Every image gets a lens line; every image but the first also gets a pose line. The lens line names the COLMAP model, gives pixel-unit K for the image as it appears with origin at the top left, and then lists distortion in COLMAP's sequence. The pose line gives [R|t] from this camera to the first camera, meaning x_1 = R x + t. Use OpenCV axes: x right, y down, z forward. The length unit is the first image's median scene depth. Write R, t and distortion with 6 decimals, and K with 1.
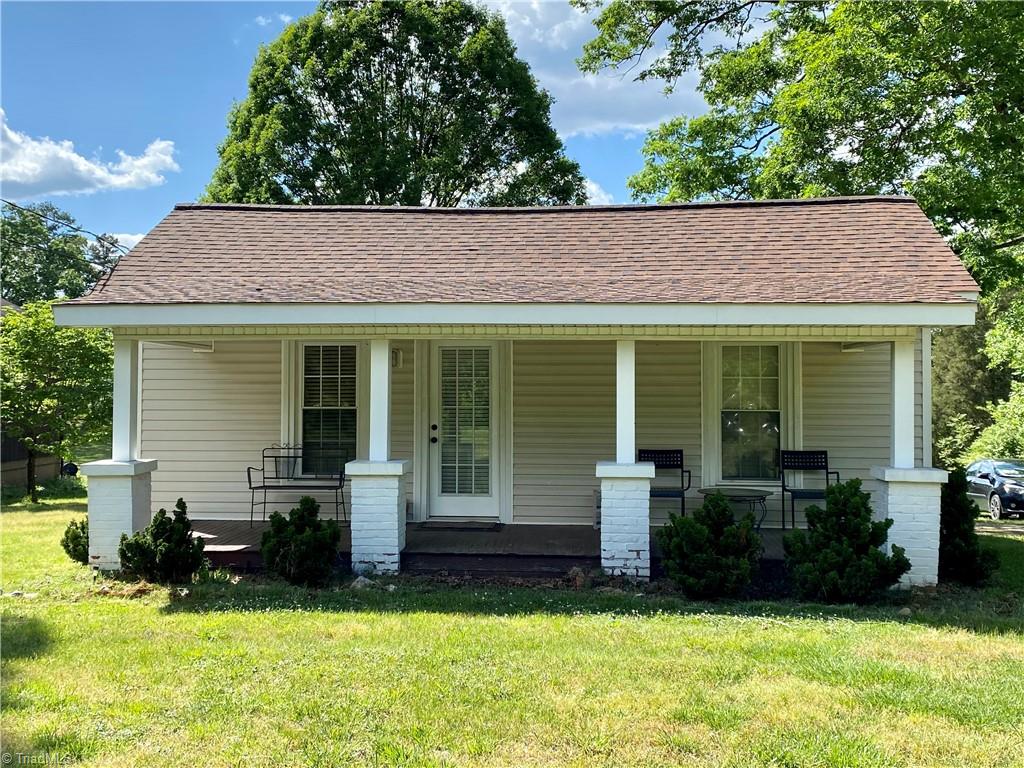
lens RADIAL K [[1088.5, 0, 512.2], [0, 1088.5, 398.4], [0, 0, 1]] dist [0.078433, -0.013765]
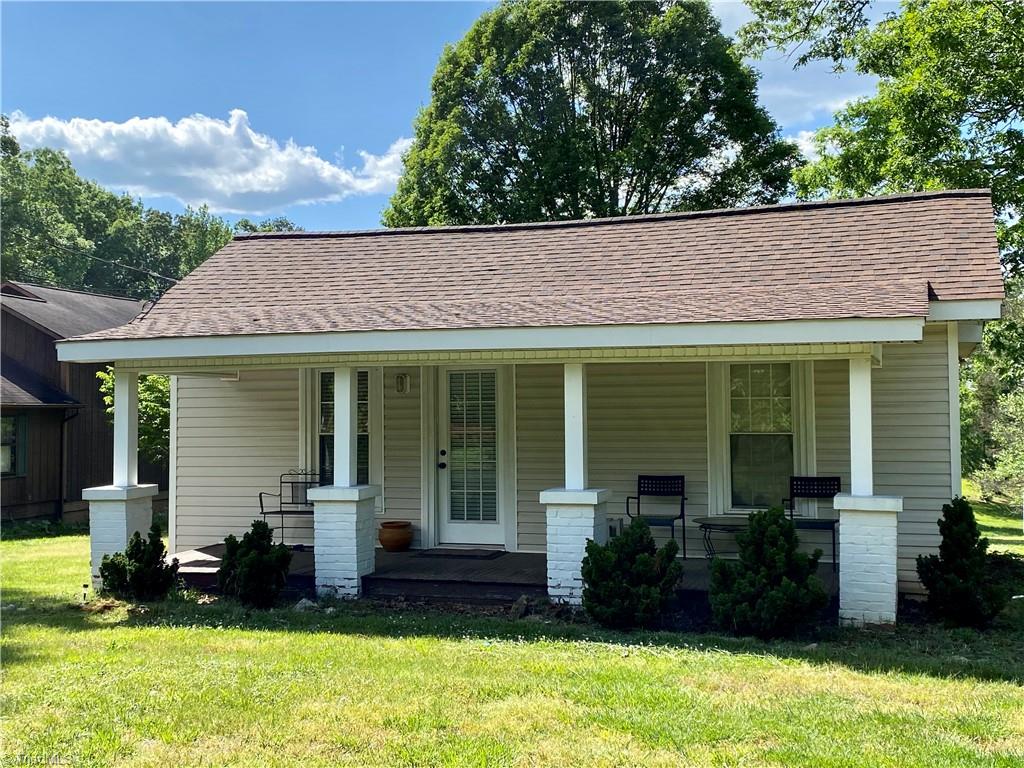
lens RADIAL K [[1261.0, 0, 512.0], [0, 1261.0, 384.0], [0, 0, 1]] dist [0.093977, -0.007186]
pose [[0.970087, -0.017241, -0.242144, 0.275679], [0.010892, 0.999562, -0.027532, -0.003548], [0.242512, 0.024071, 0.969850, -0.094232]]
